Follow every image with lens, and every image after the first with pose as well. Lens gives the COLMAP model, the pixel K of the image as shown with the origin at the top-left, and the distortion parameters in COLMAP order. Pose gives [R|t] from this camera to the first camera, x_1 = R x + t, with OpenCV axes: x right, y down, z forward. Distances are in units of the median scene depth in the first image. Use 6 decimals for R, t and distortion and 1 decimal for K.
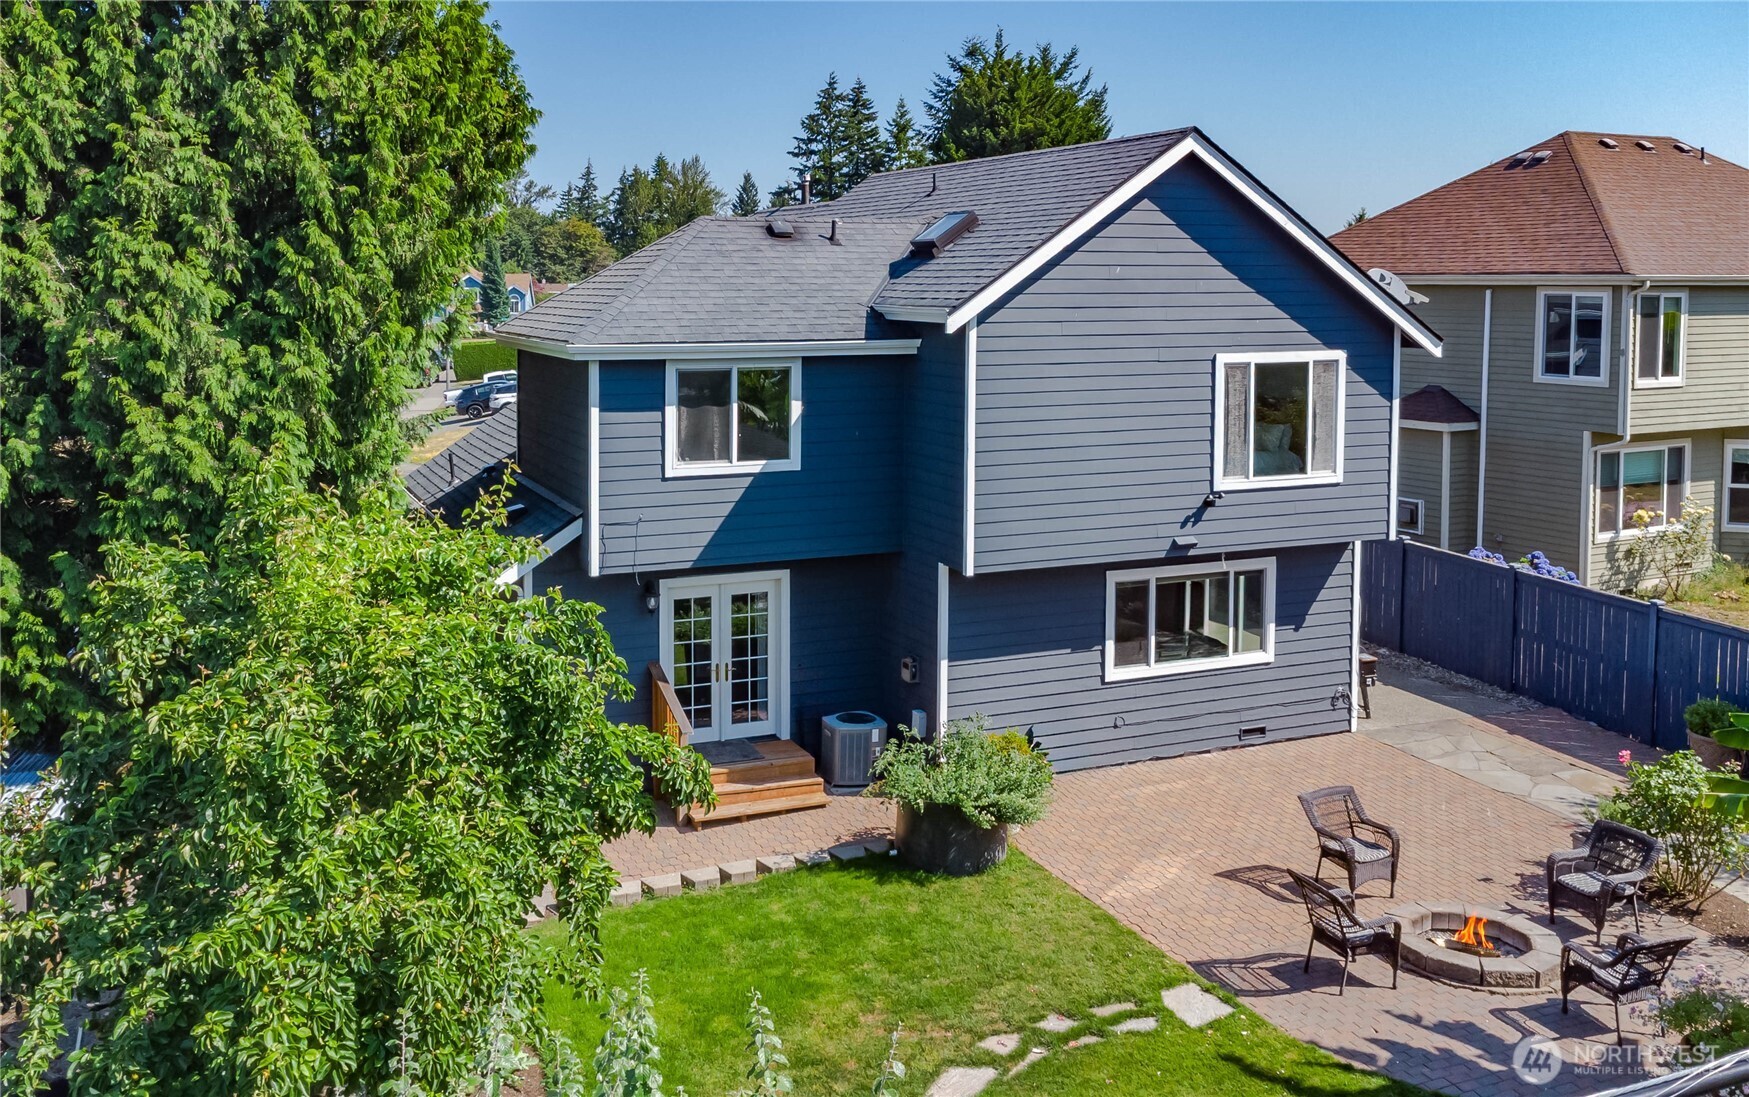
lens RADIAL K [[1586.8, 0, 873.6], [0, 1586.8, 434.1], [0, 0, 1]] dist [0.007452, -0.003050]
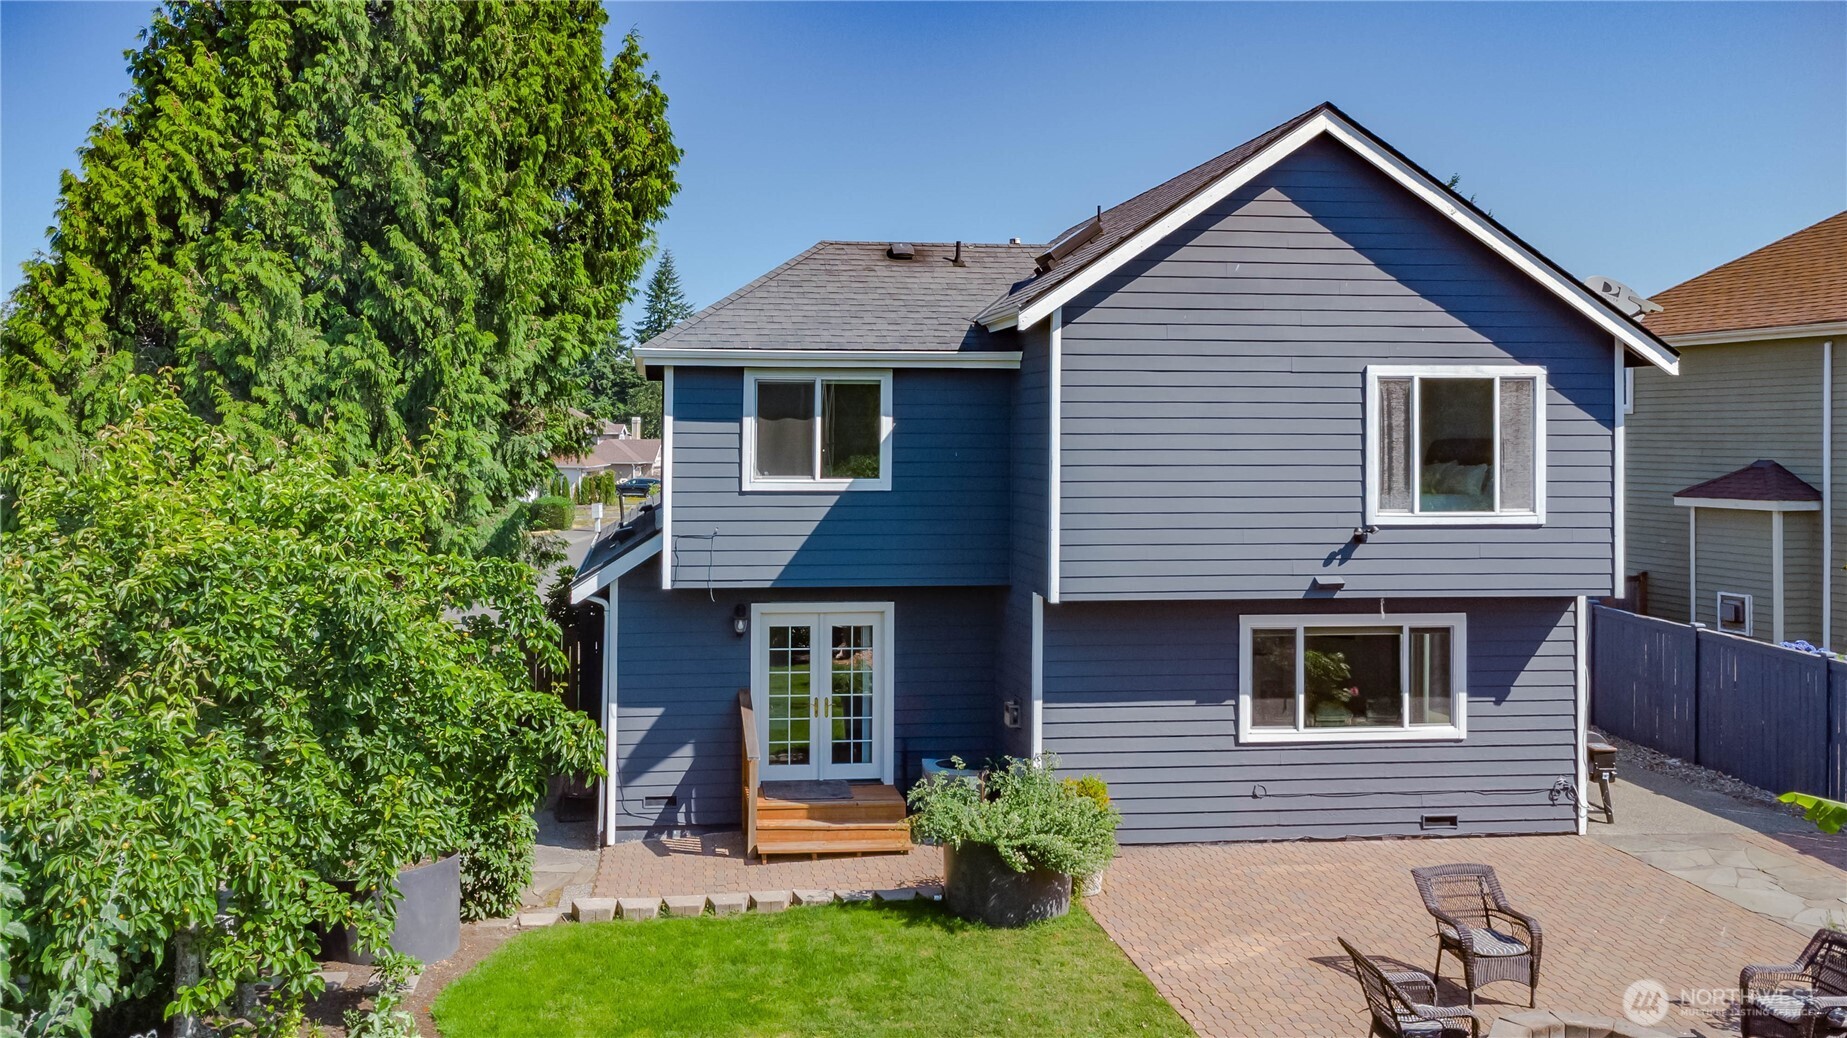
lens RADIAL K [[1464.6, 0, 923.5], [0, 1464.6, 519.0], [0, 0, 1]] dist [0.035494, -0.071333]
pose [[0.952754, 0.006566, -0.303672, 0.242500], [-0.029576, 0.997021, -0.071235, 0.103243], [0.302300, 0.076851, 0.950110, 0.179784]]
